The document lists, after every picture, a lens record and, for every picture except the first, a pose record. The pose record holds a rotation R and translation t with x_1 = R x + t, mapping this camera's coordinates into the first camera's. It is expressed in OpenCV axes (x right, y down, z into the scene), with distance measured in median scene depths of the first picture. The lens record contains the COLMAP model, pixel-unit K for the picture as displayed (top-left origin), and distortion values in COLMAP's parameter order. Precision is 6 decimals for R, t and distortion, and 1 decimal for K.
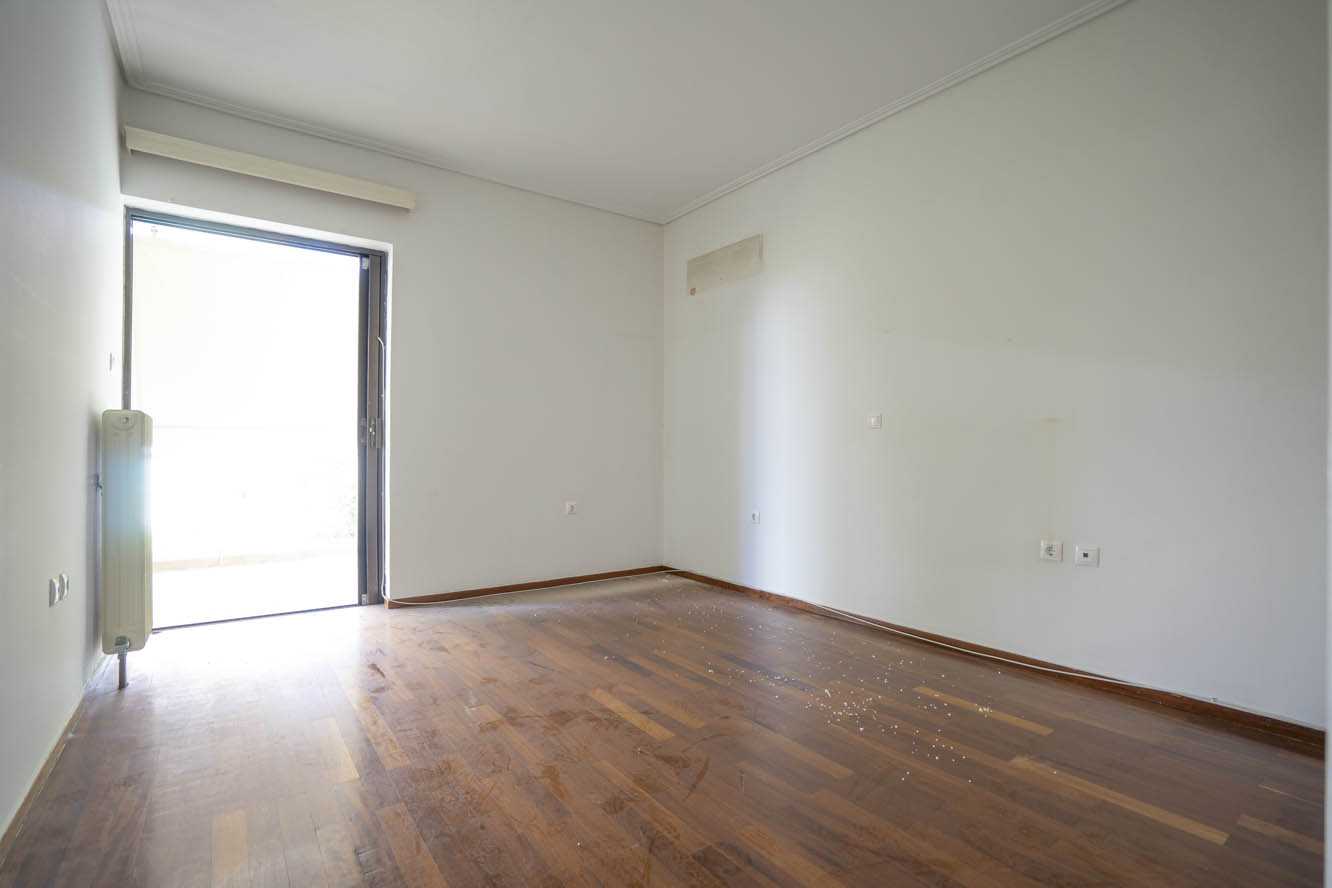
lens RADIAL K [[616.2, 0, 666.0], [0, 616.2, 444.0], [0, 0, 1]] dist [-0.047547, 0.000048]
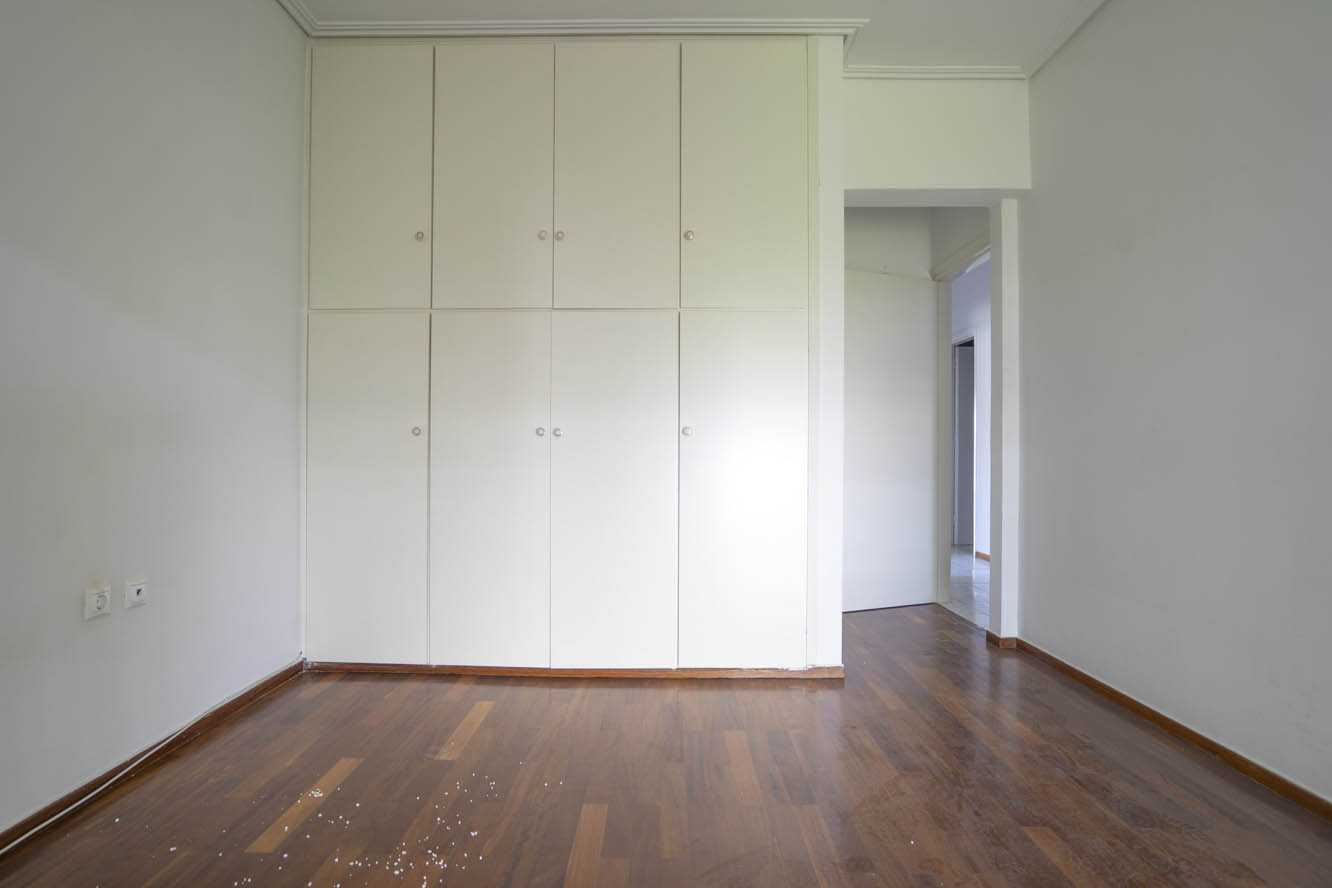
lens RADIAL K [[721.4, 0, 666.0], [0, 721.4, 444.0], [0, 0, 1]] dist [-0.005066, -0.001080]
pose [[-0.798857, -0.006884, 0.601481, -0.347007], [-0.013090, 0.999897, -0.005941, 0.006921], [-0.601378, -0.012620, -0.798865, 1.444415]]
